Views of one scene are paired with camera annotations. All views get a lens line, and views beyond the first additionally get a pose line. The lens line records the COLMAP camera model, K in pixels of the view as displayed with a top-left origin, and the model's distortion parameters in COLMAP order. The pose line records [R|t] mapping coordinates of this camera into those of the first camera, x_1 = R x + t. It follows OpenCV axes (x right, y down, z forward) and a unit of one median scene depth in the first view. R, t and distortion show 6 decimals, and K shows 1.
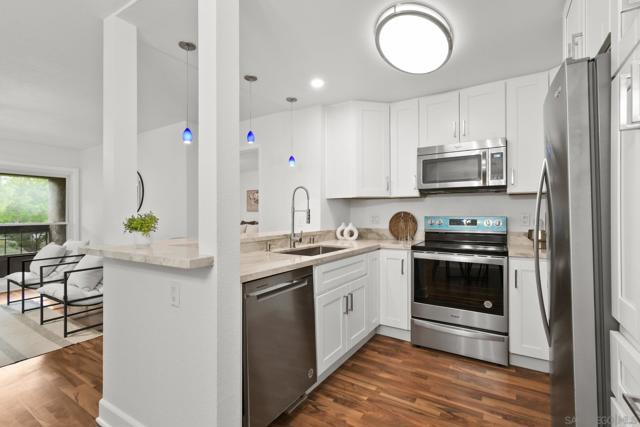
lens RADIAL K [[293.7, 0, 325.3], [0, 293.7, 211.0], [0, 0, 1]] dist [0.003928, -0.000742]
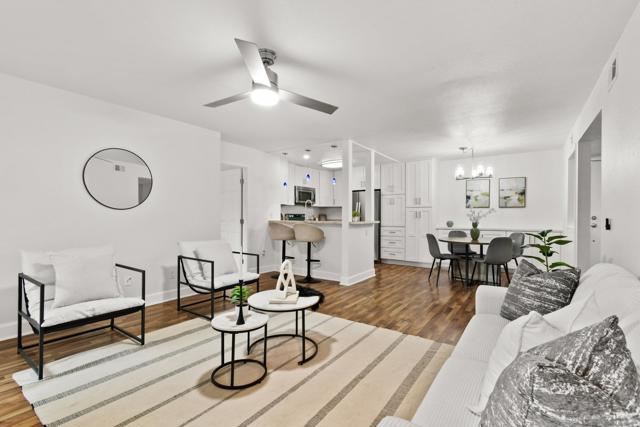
lens RADIAL K [[293.7, 0, 324.5], [0, 293.7, 217.8], [0, 0, 1]] dist [0.003928, -0.000742]
pose [[0.042314, -0.003727, 0.999097, -2.378757], [-0.014133, 0.999891, 0.004329, 0.043564], [-0.999004, -0.014303, 0.042256, 0.741522]]
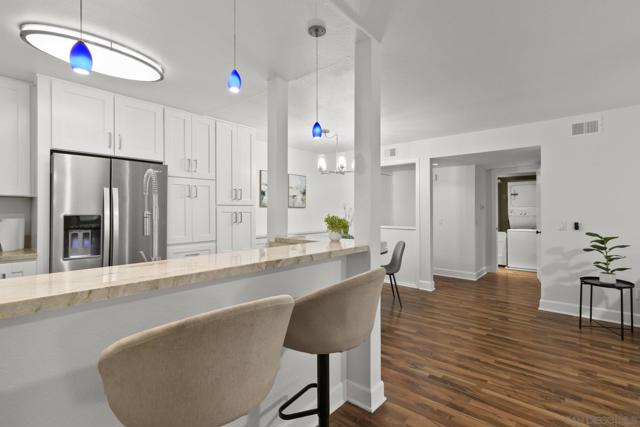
lens RADIAL K [[293.7, 0, 318.5], [0, 293.7, 212.6], [0, 0, 1]] dist [0.003928, -0.000742]
pose [[-0.987589, 0.003841, 0.157012, -0.484360], [0.002916, 0.999977, -0.006118, 0.000883], [-0.157032, -0.005584, -0.987578, 1.433761]]
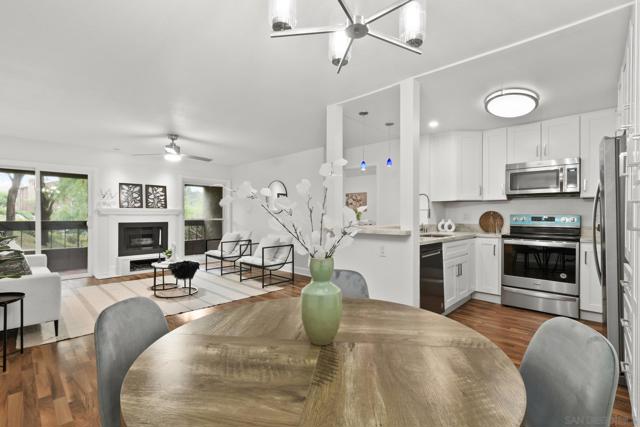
lens RADIAL K [[293.7, 0, 318.9], [0, 293.7, 214.2], [0, 0, 1]] dist [0.003928, -0.000742]
pose [[0.979943, 0.004528, -0.199226, -0.297903], [-0.003144, 0.999969, 0.007260, 0.011316], [0.199253, -0.006488, 0.979927, -0.579683]]
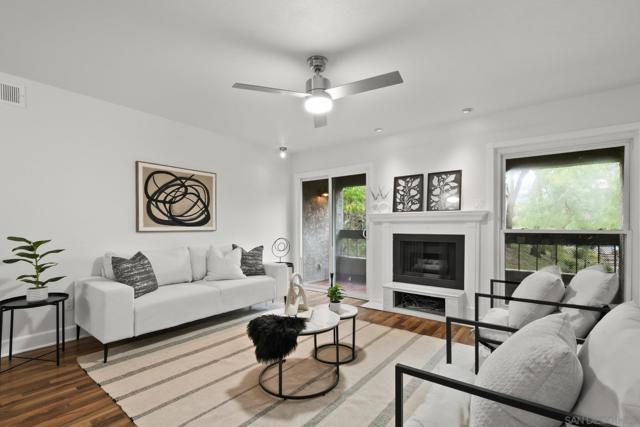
lens RADIAL K [[293.7, 0, 326.7], [0, 293.7, 227.2], [0, 0, 1]] dist [0.003928, -0.000742]
pose [[-0.093474, 0.003687, -0.995615, -0.616370], [0.006959, 0.999971, 0.003050, 0.054945], [0.995597, -0.006643, -0.093497, 1.064652]]
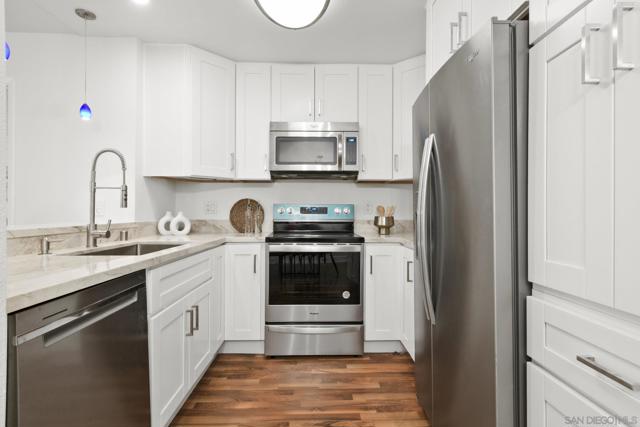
lens RADIAL K [[323.5, 0, 319.1], [0, 323.5, 209.6], [0, 0, 1]] dist [0.002573, 0.000138]
pose [[0.836317, 0.007672, 0.548193, -0.084584], [-0.008571, 0.999963, -0.000918, 0.041510], [-0.548180, -0.003931, 0.836351, 0.163307]]
